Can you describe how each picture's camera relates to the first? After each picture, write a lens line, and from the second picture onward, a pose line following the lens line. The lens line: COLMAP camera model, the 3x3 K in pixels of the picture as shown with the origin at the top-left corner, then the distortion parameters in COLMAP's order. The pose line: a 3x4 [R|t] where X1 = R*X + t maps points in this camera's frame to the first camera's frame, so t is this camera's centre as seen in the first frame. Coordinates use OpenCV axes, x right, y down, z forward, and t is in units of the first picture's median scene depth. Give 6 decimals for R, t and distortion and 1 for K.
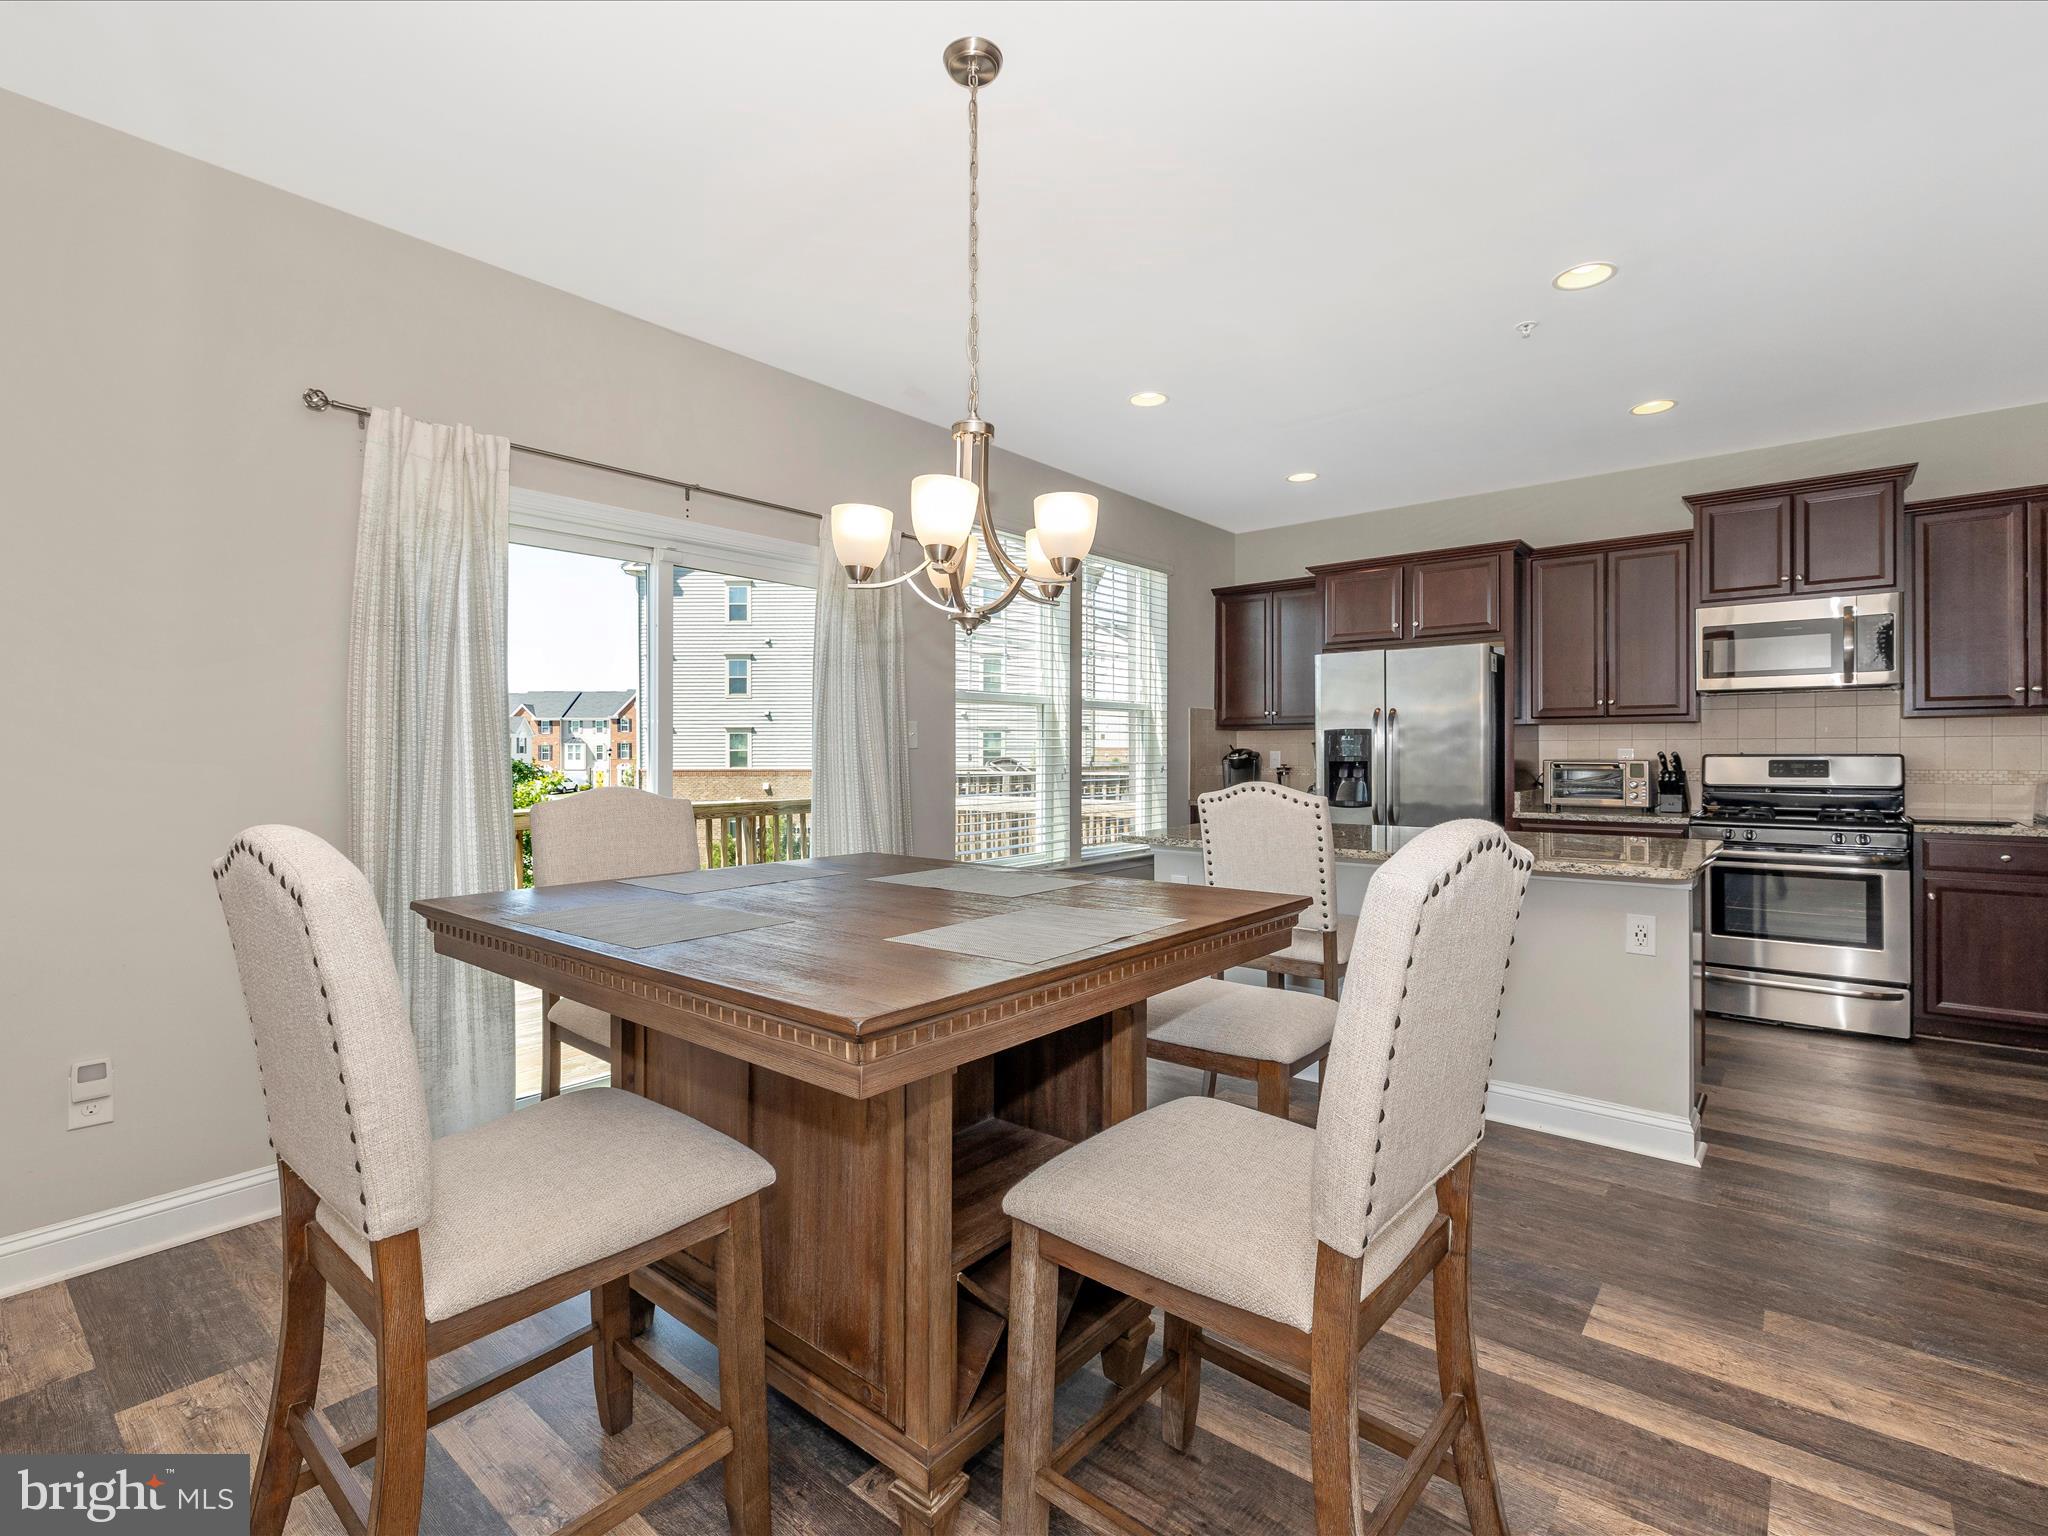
lens RADIAL K [[965.8, 0, 1018.8], [0, 965.8, 765.2], [0, 0, 1]] dist [-0.000888, -0.000530]
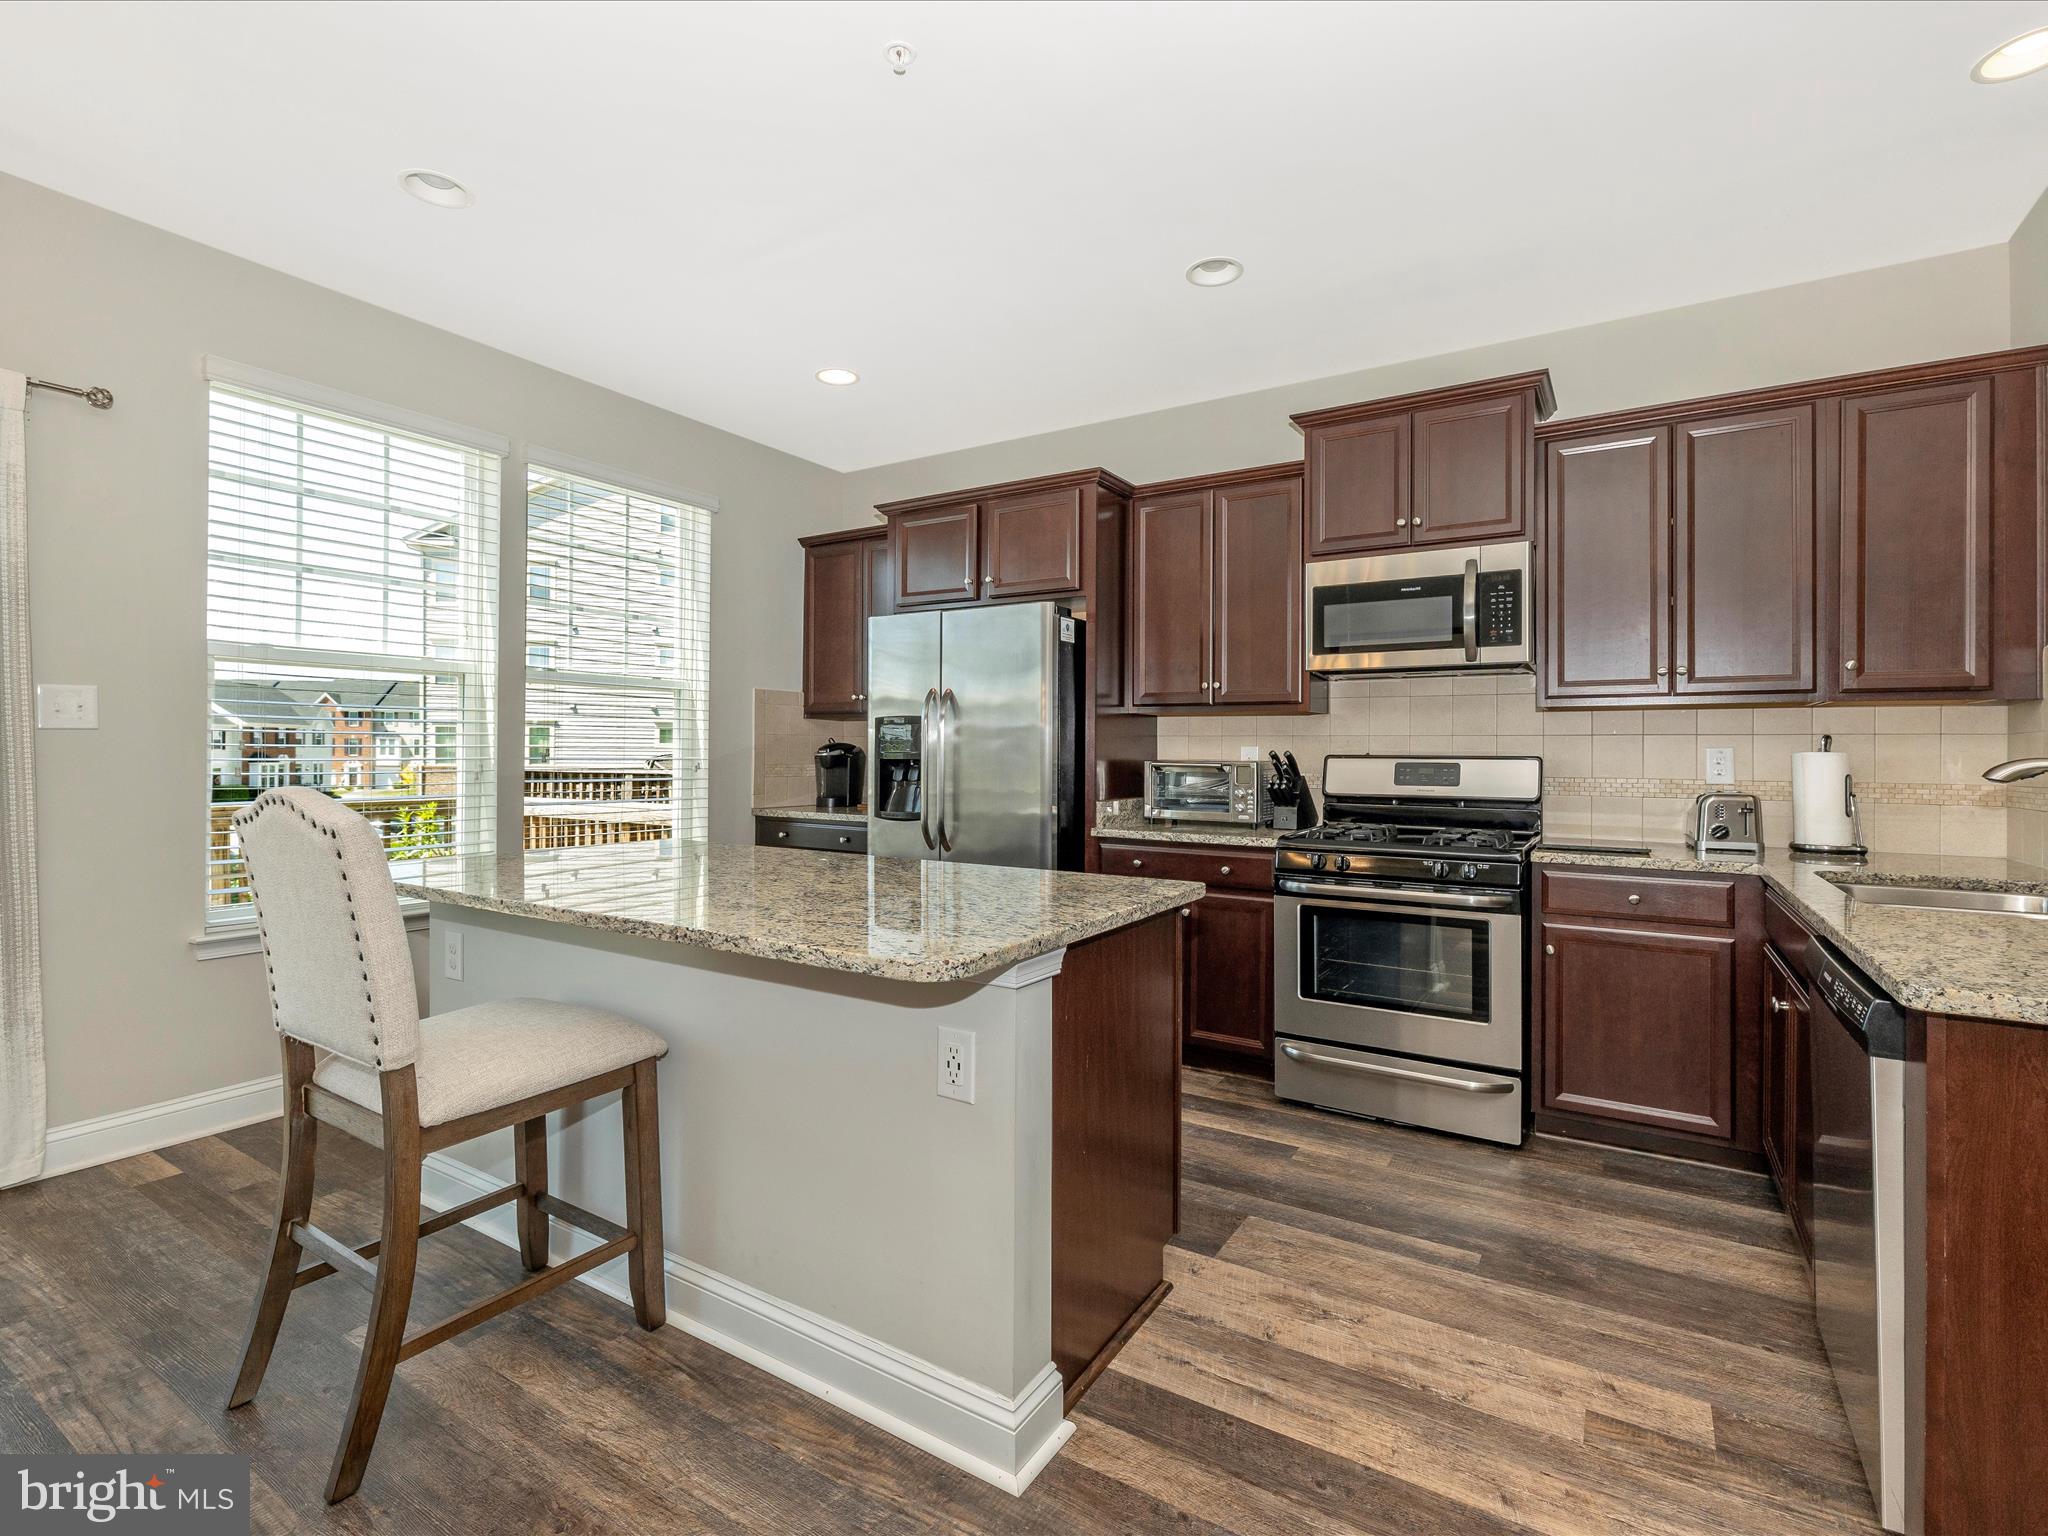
lens RADIAL K [[965.8, 0, 1024.5], [0, 965.8, 763.6], [0, 0, 1]] dist [-0.000888, -0.000530]
pose [[0.991113, 0.011774, 0.132498, 0.368280], [-0.011280, 0.999926, -0.004475, 0.001978], [-0.132541, 0.002941, 0.991173, 0.265224]]
